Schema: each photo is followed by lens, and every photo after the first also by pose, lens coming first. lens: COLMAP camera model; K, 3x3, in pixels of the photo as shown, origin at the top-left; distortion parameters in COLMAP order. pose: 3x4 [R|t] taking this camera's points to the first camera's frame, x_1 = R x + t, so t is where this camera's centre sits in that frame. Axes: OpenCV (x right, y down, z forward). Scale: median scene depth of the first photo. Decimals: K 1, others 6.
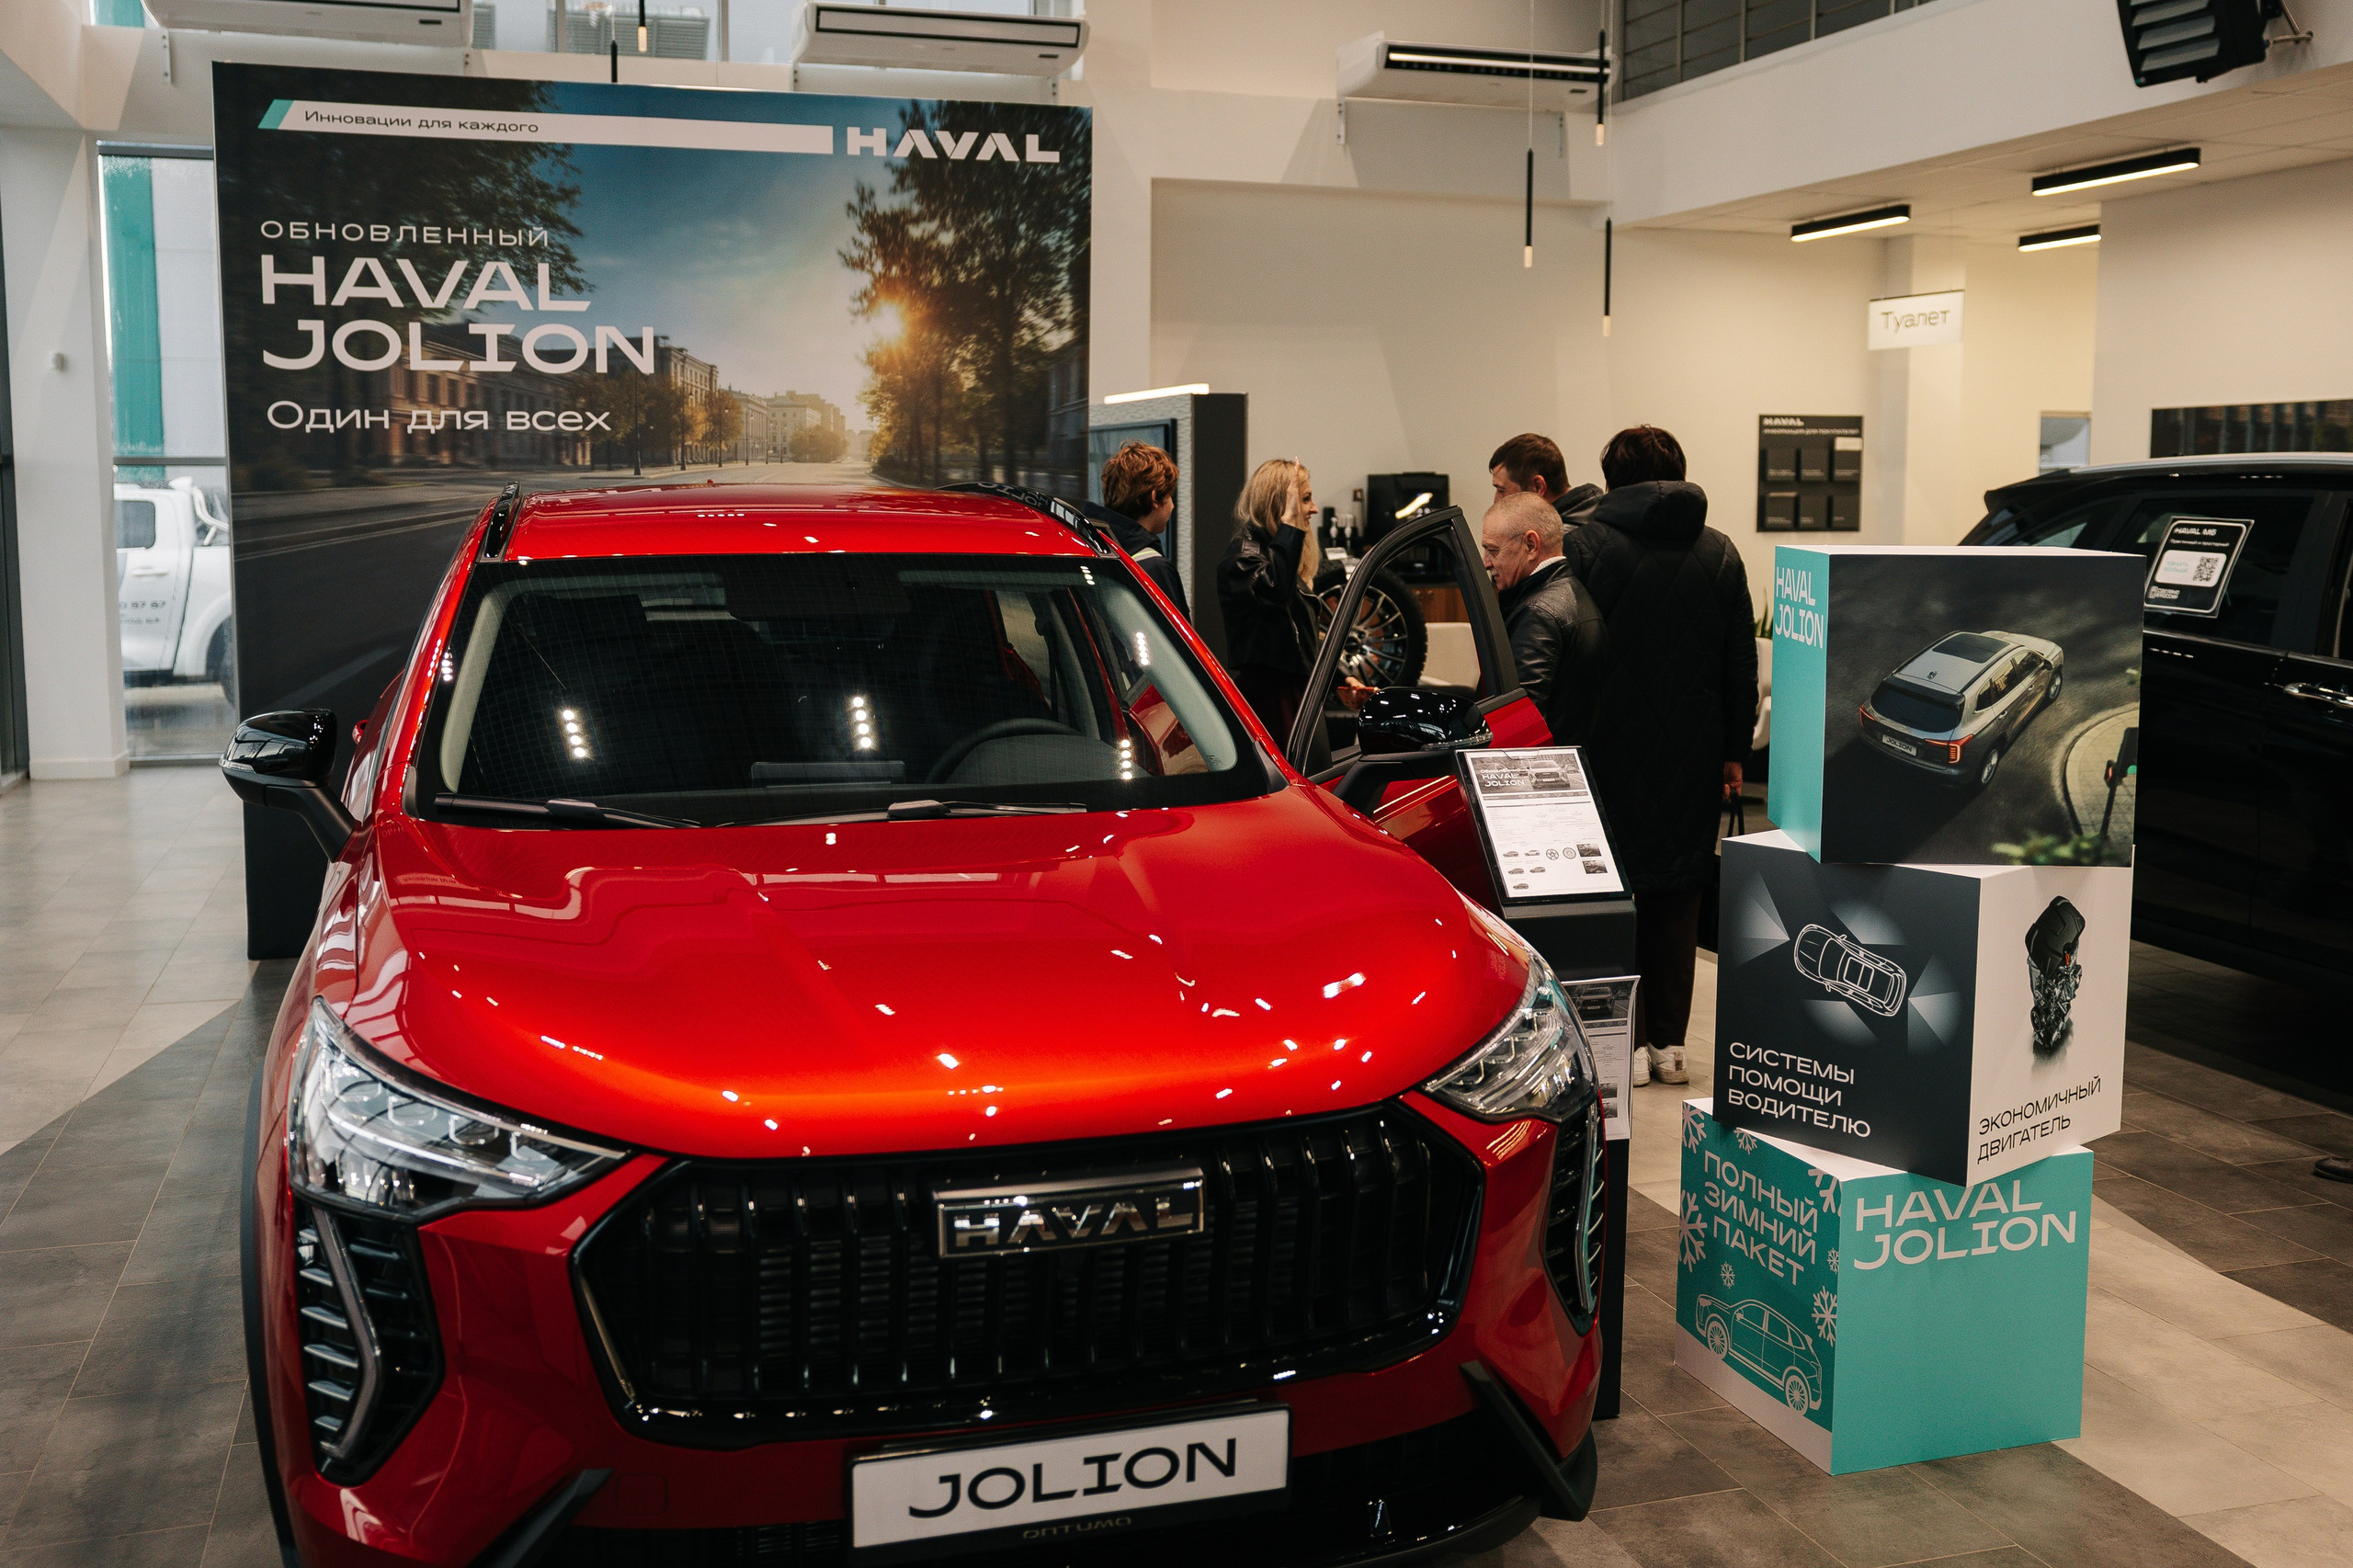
lens RADIAL K [[2247.9, 0, 1178.7], [0, 2247.9, 730.6], [0, 0, 1]] dist [-0.097220, 0.205918]
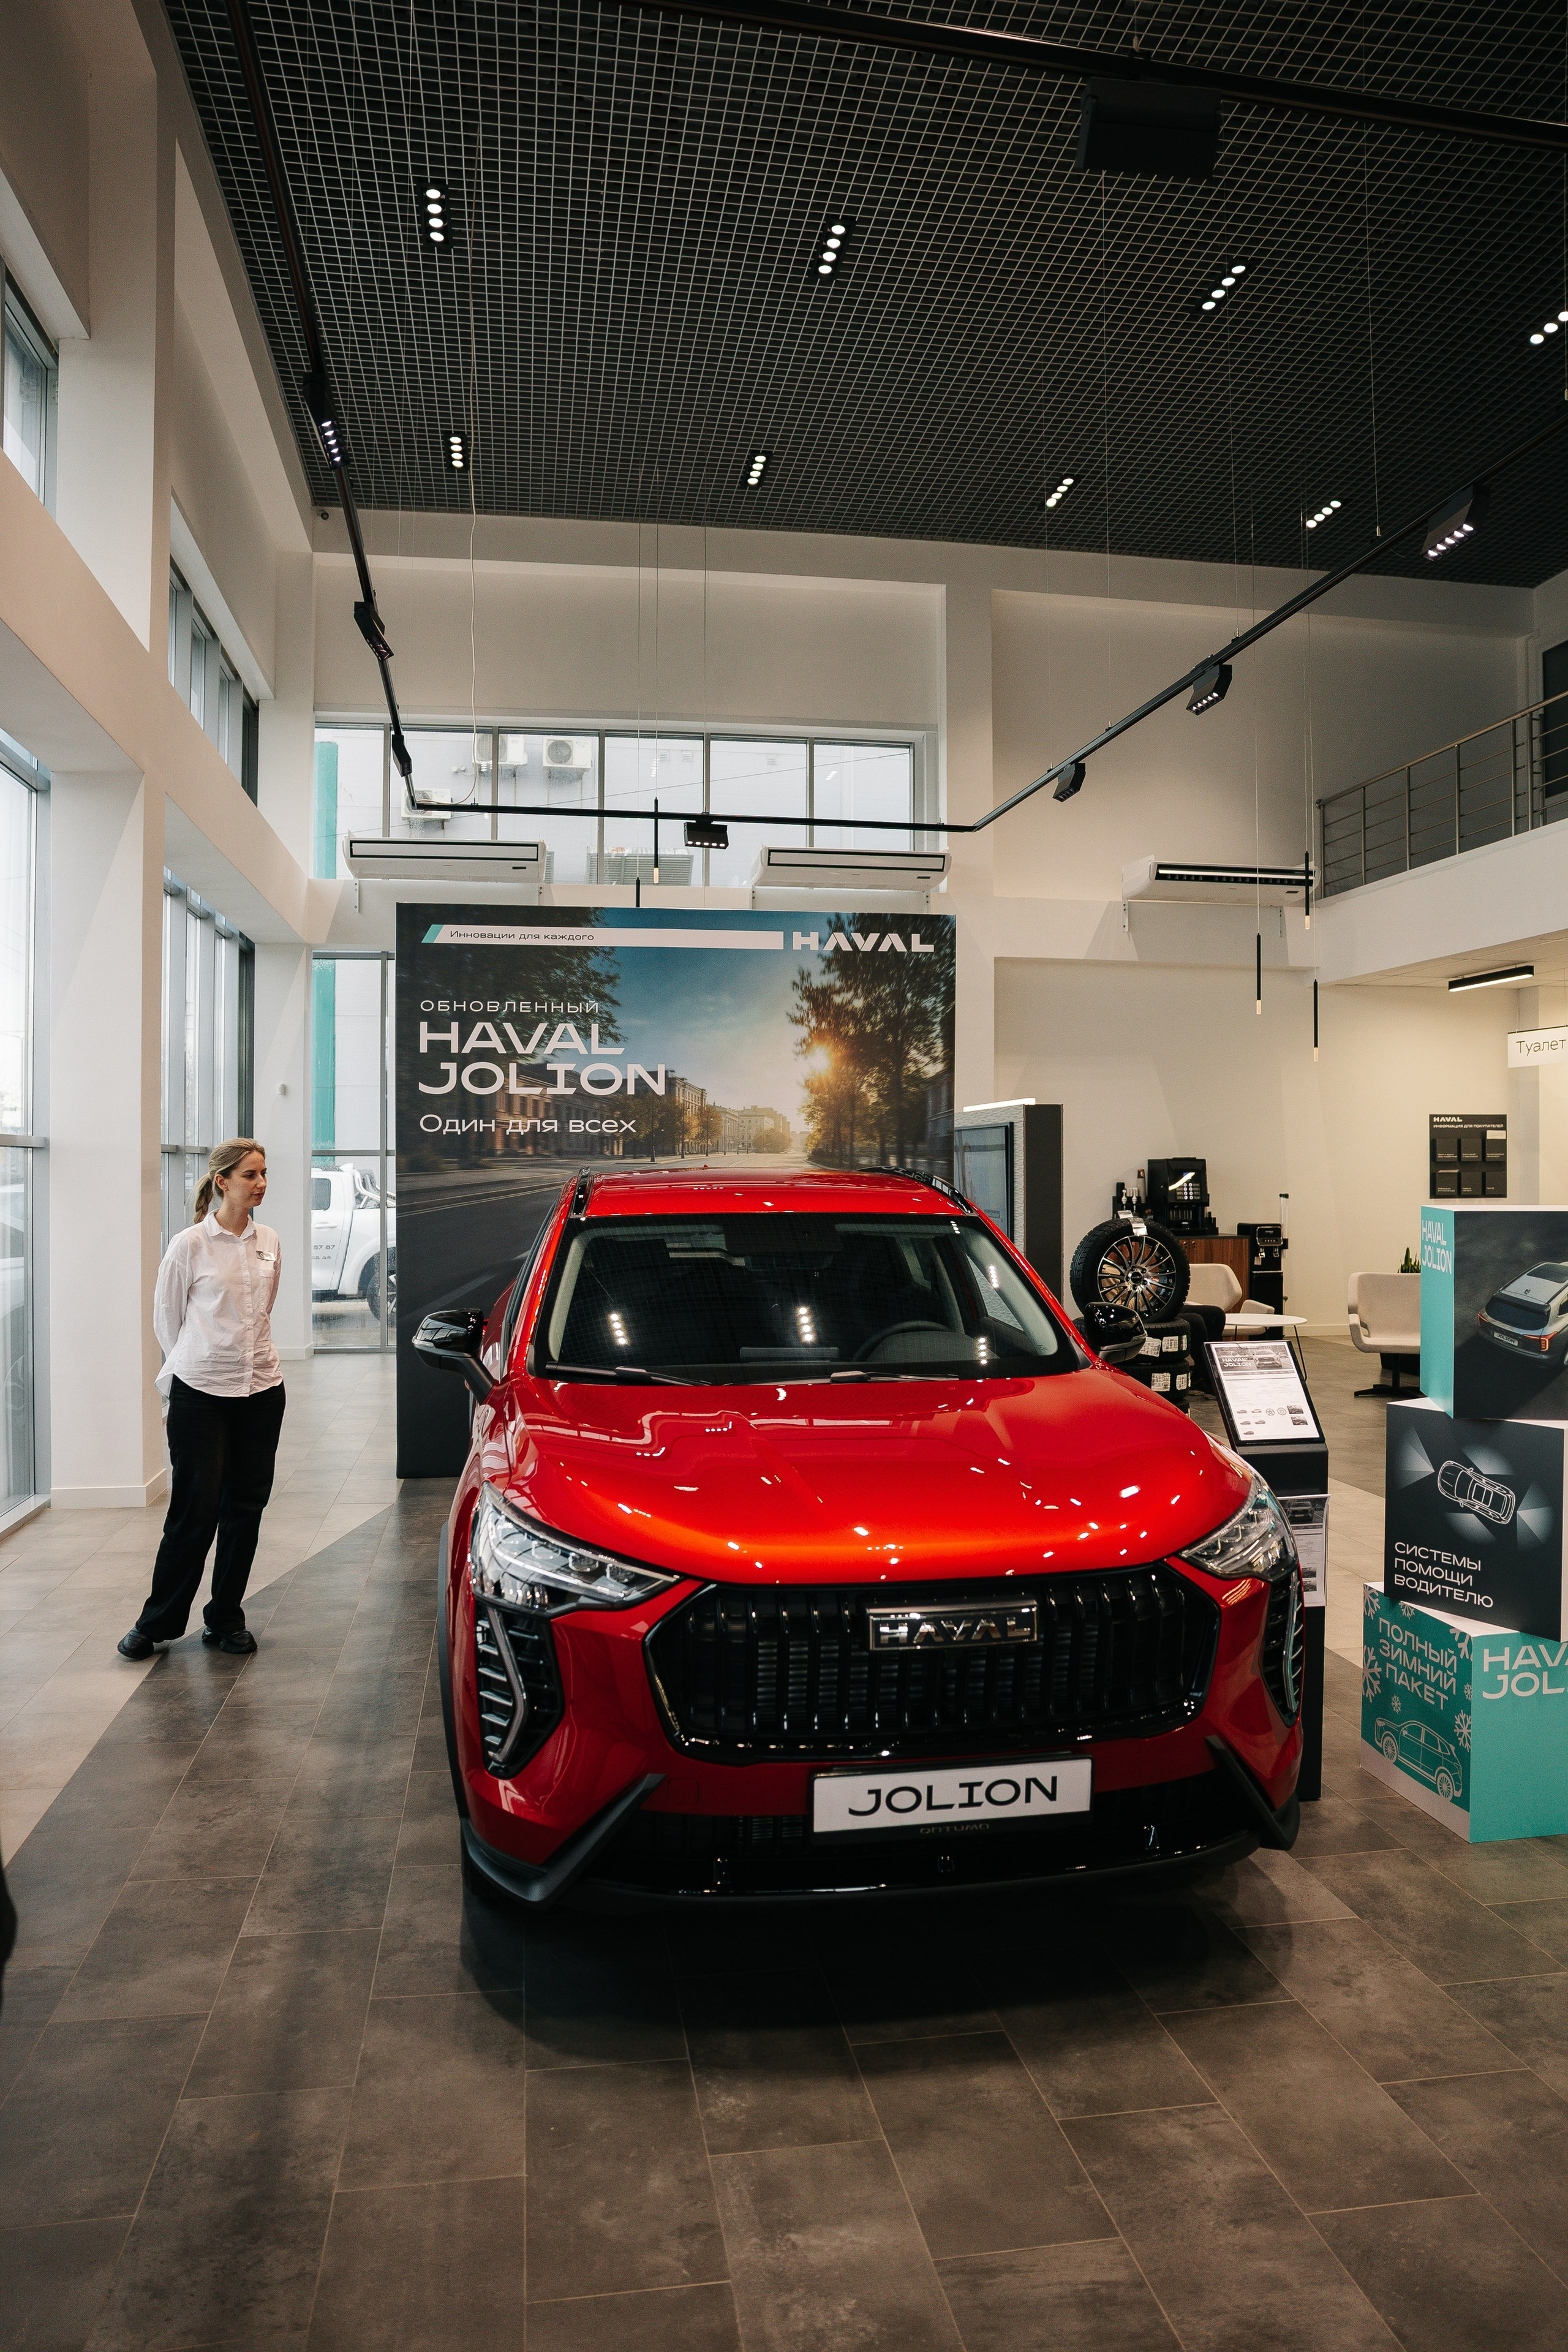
lens RADIAL K [[1604.0, 0, 775.4], [0, 1604.0, 1175.6], [0, 0, 1]] dist [-0.136719, 0.122864]
pose [[0.989166, -0.003495, -0.146757, -0.002202], [-0.011783, 0.994600, -0.103108, 0.005515], [0.146325, 0.103720, 0.983784, -0.050454]]
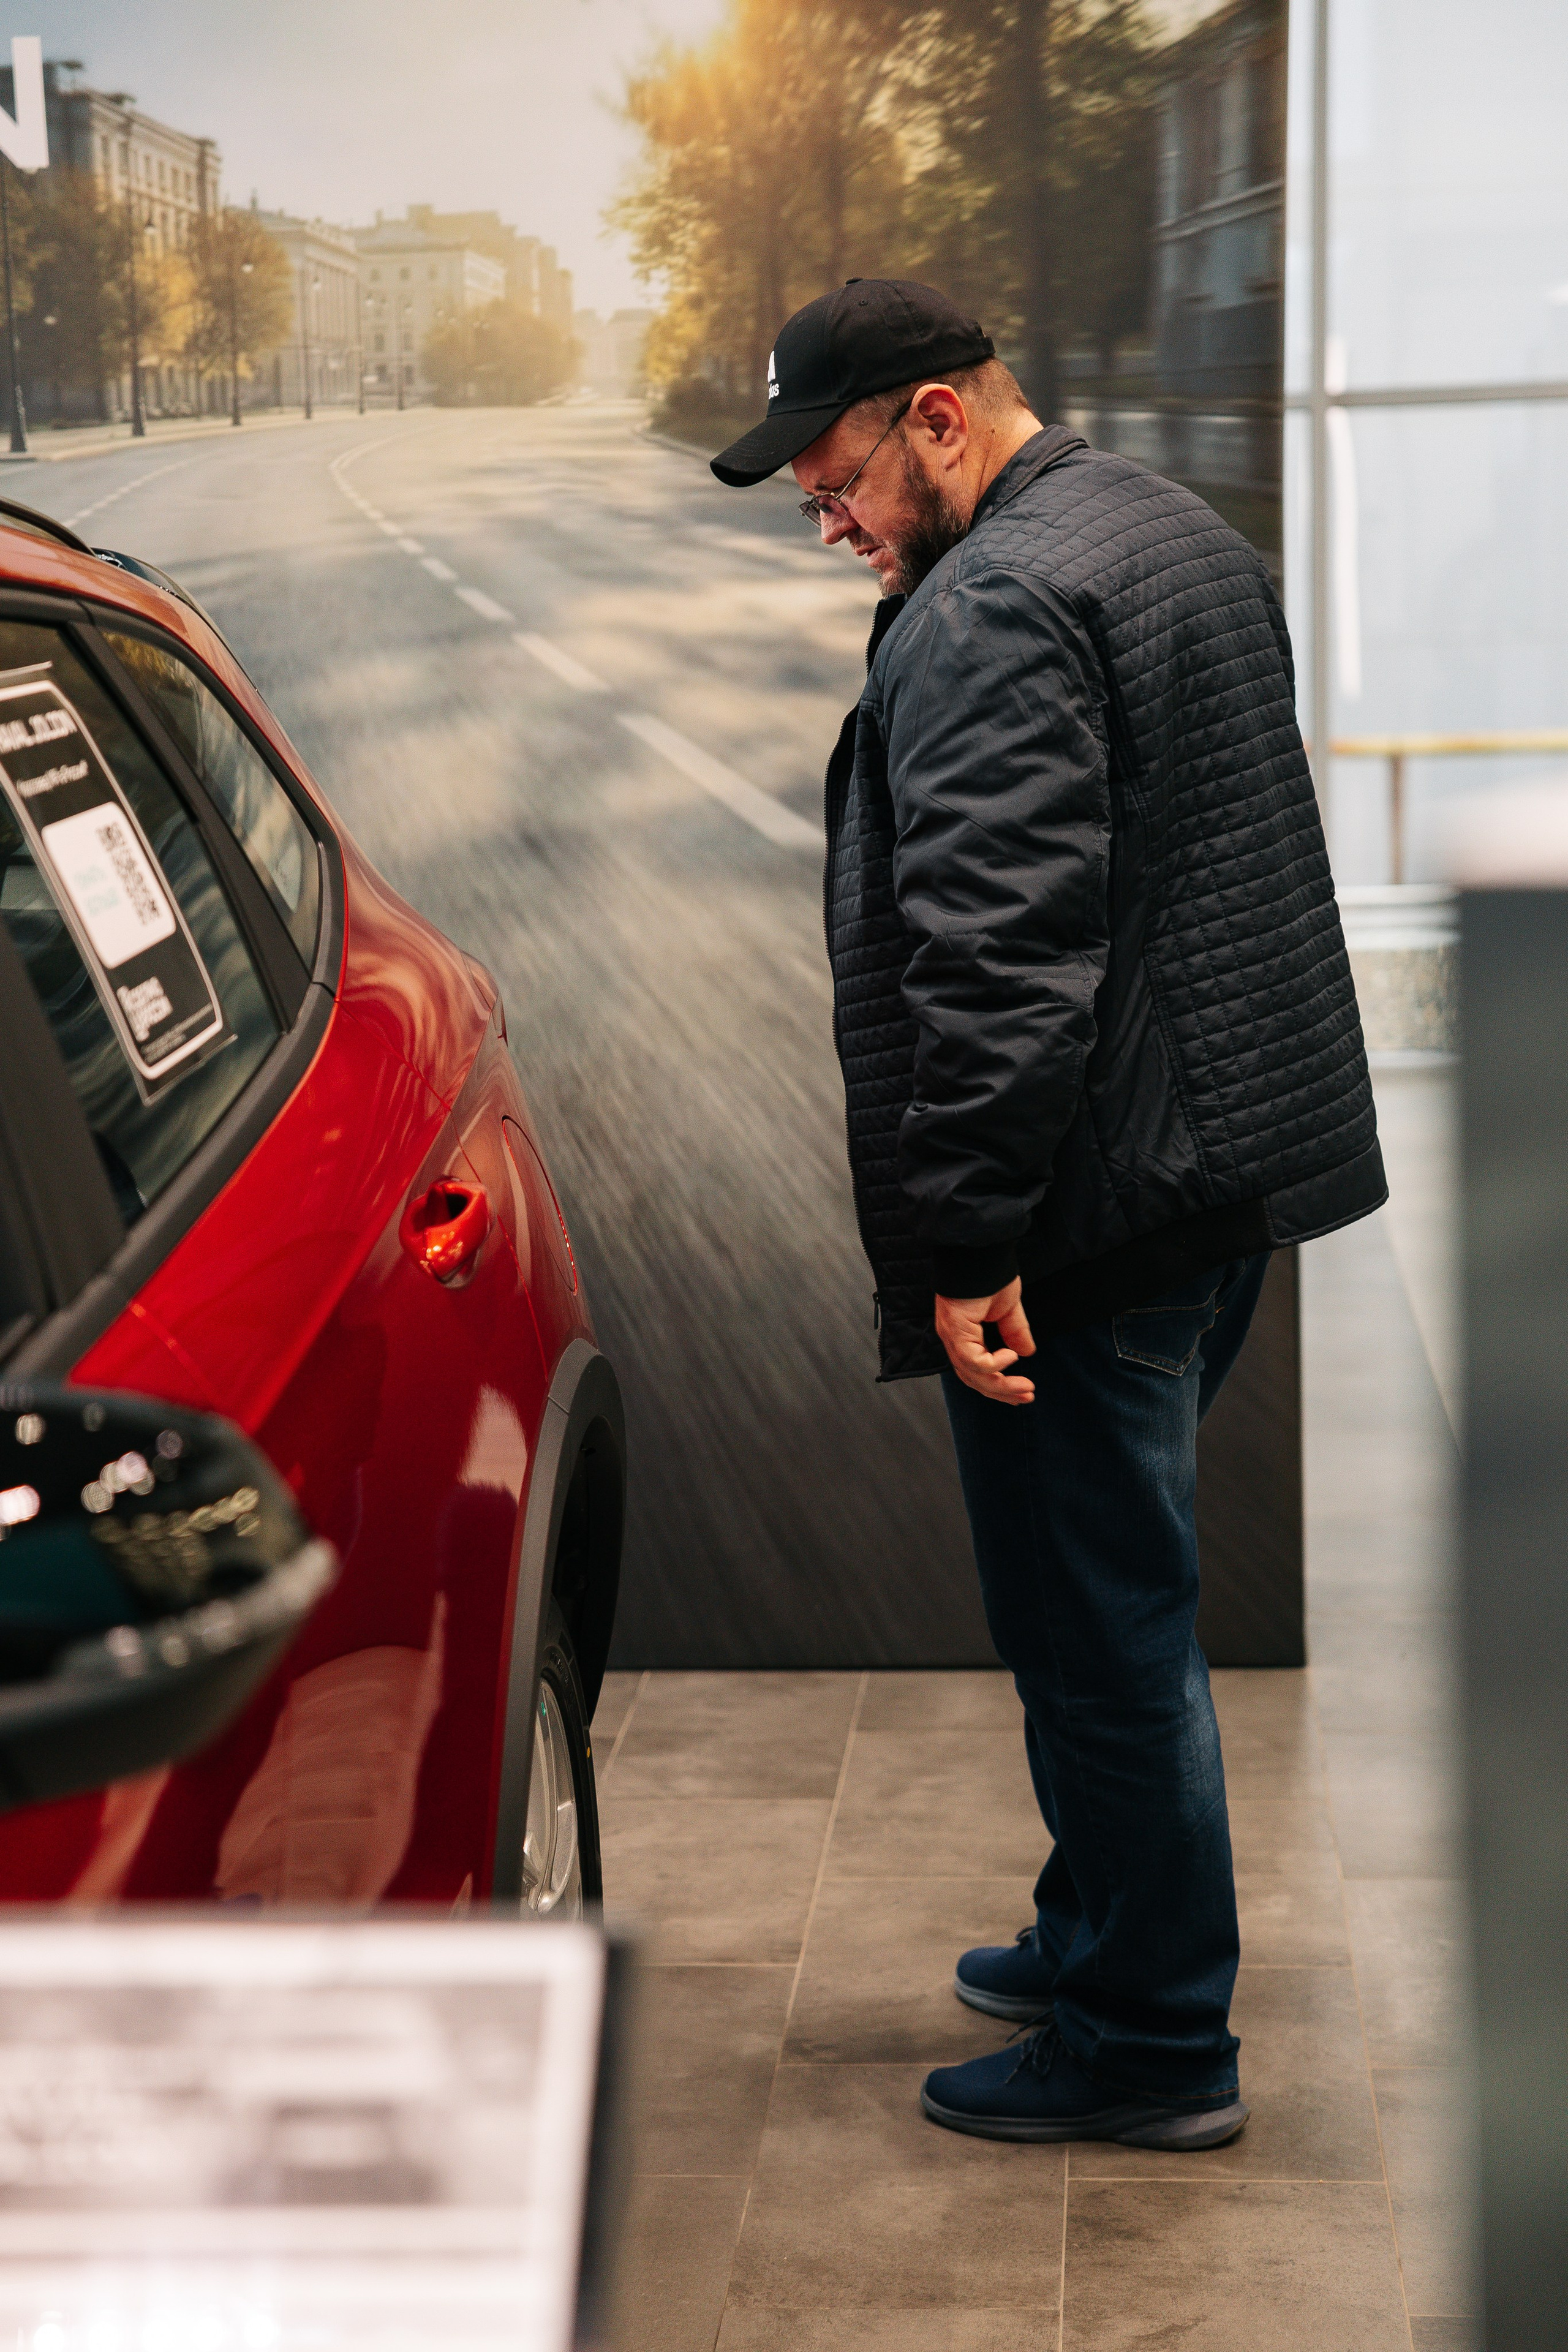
lens RADIAL K [[4465.2, 0, 765.5], [0, 4465.2, 1161.5], [0, 0, 1]] dist [0.180826, 0.760258]
pose [[0.924544, 0.027521, -0.380080, 0.166372], [-0.008941, 0.998681, 0.050565, -0.036267], [0.380970, -0.043351, 0.923571, 0.355266]]
